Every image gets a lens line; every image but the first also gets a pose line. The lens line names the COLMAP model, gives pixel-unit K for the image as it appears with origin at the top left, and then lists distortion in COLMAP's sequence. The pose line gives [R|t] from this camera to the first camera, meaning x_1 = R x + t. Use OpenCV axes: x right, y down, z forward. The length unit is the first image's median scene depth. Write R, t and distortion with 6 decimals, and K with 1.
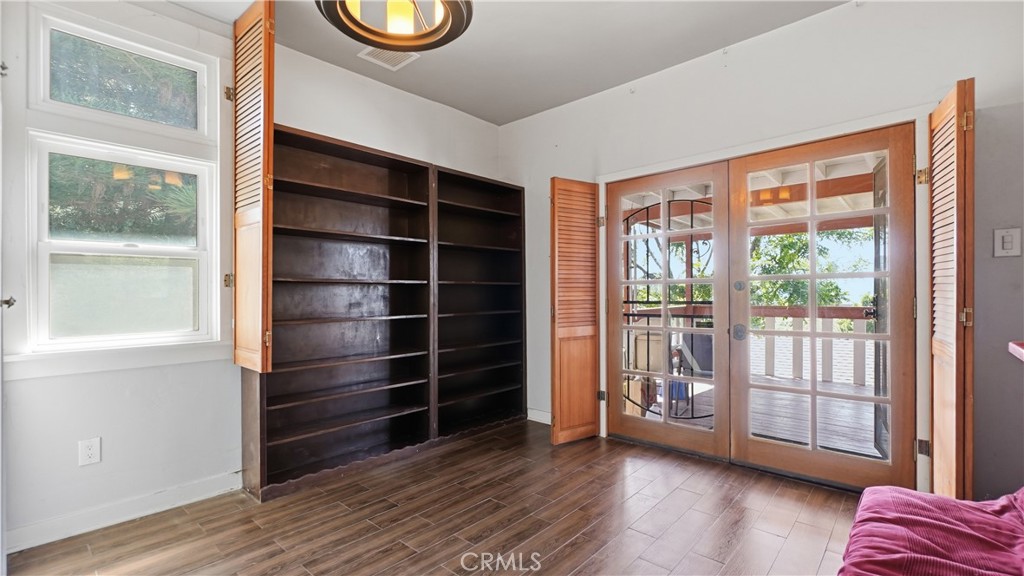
lens RADIAL K [[461.4, 0, 510.6], [0, 461.4, 289.0], [0, 0, 1]] dist [0.001352, 0.002460]
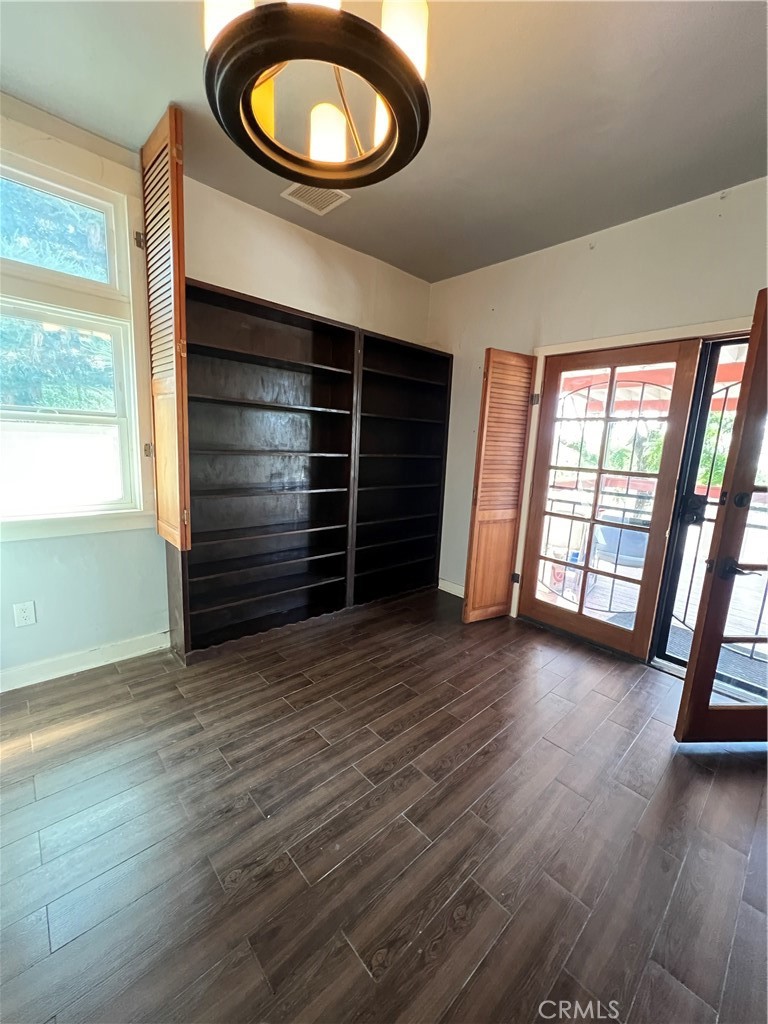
lens RADIAL K [[416.5, 0, 389.0], [0, 416.5, 514.1], [0, 0, 1]] dist [0.004268, 0.000121]
pose [[0.995226, 0.068296, -0.069713, -0.030436], [-0.054887, 0.982352, 0.178809, -0.068104], [0.080695, -0.174129, 0.981411, 0.141815]]
